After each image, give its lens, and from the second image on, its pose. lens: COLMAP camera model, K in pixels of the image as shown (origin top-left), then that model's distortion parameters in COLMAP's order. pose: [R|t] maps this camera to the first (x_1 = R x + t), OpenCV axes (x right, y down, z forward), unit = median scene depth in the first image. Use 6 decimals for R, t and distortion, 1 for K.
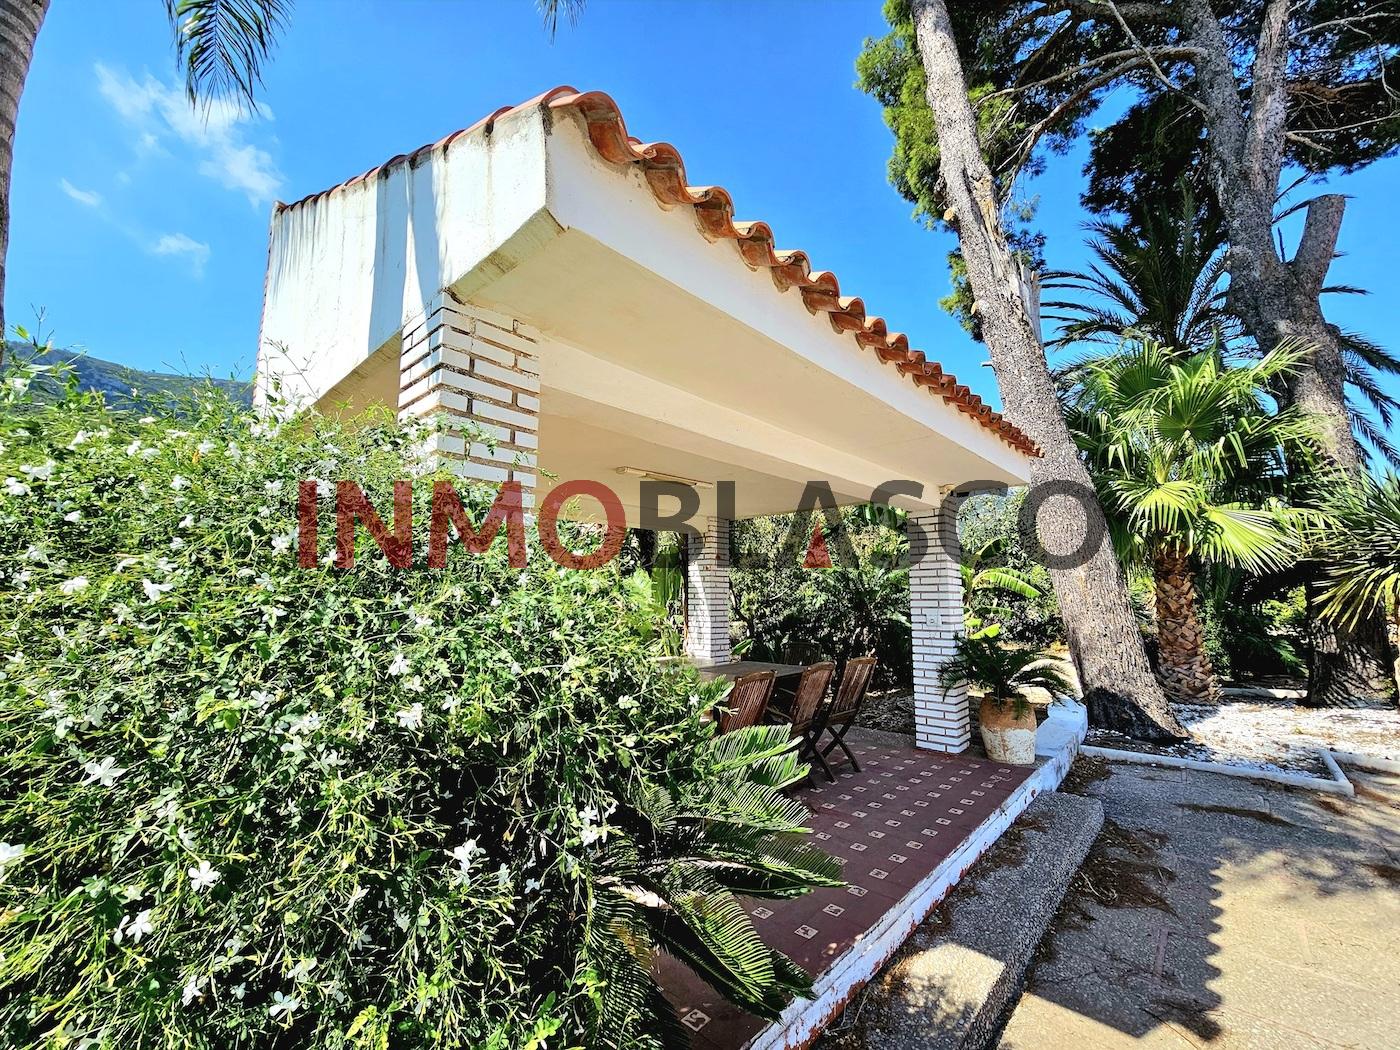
lens RADIAL K [[570.4, 0, 706.5], [0, 570.4, 520.1], [0, 0, 1]] dist [0.002875, -0.000003]
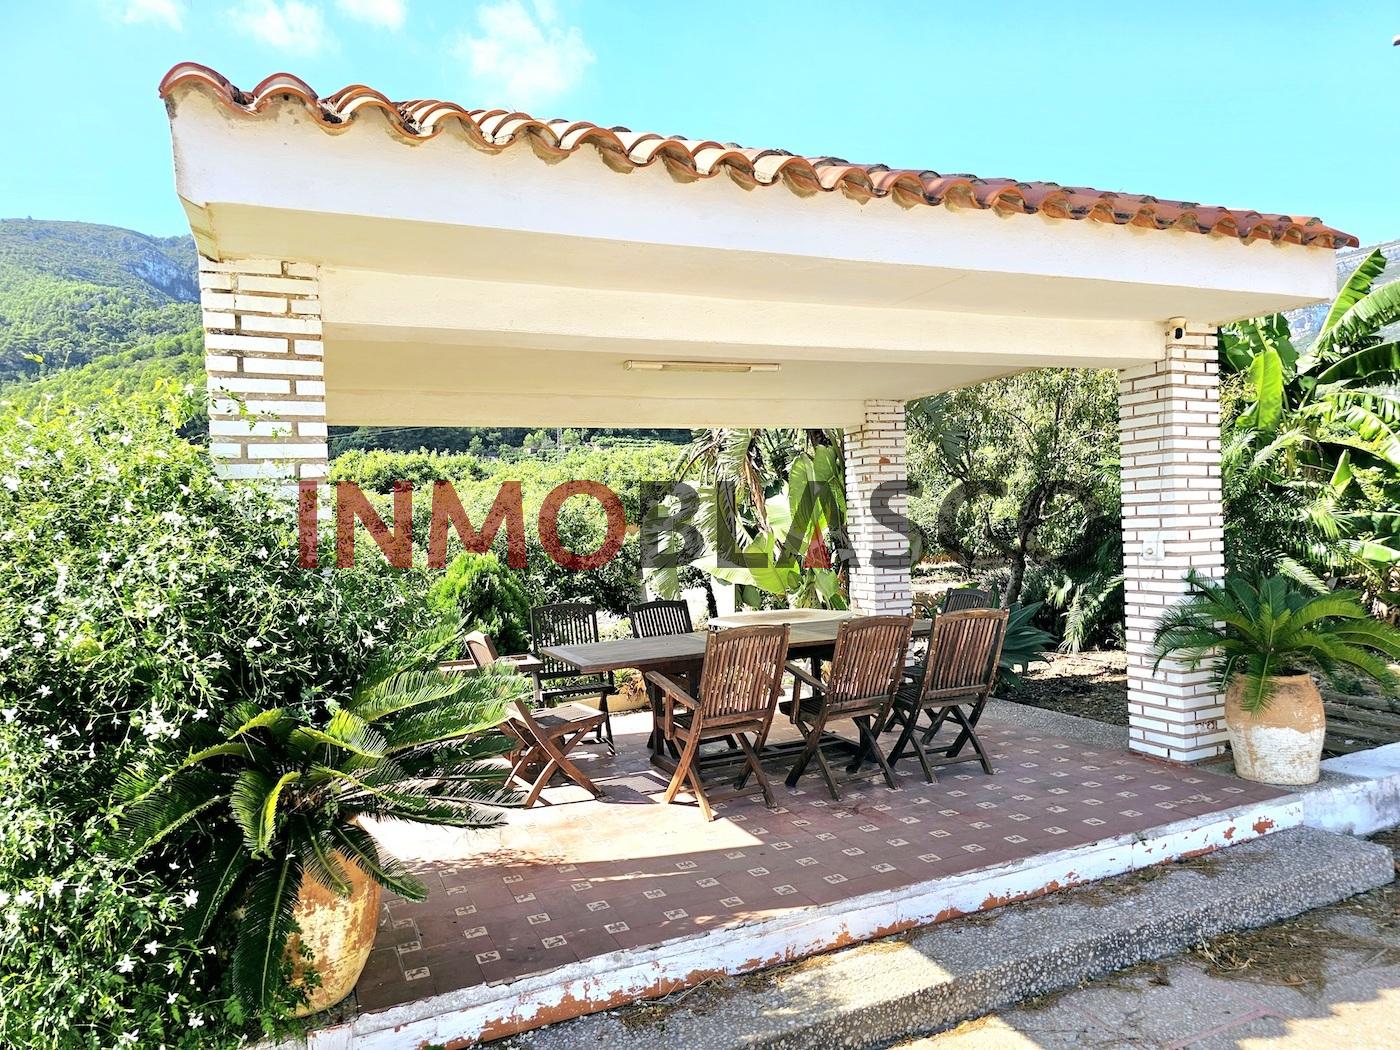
lens RADIAL K [[928.7, 0, 700.0], [0, 928.7, 525.0], [0, 0, 1]] dist [0.030072, -0.001538]
pose [[0.913856, -0.037054, -0.404343, 0.612291], [0.093746, 0.988177, 0.121319, -0.026552], [0.395067, -0.148774, 0.906525, -0.142066]]
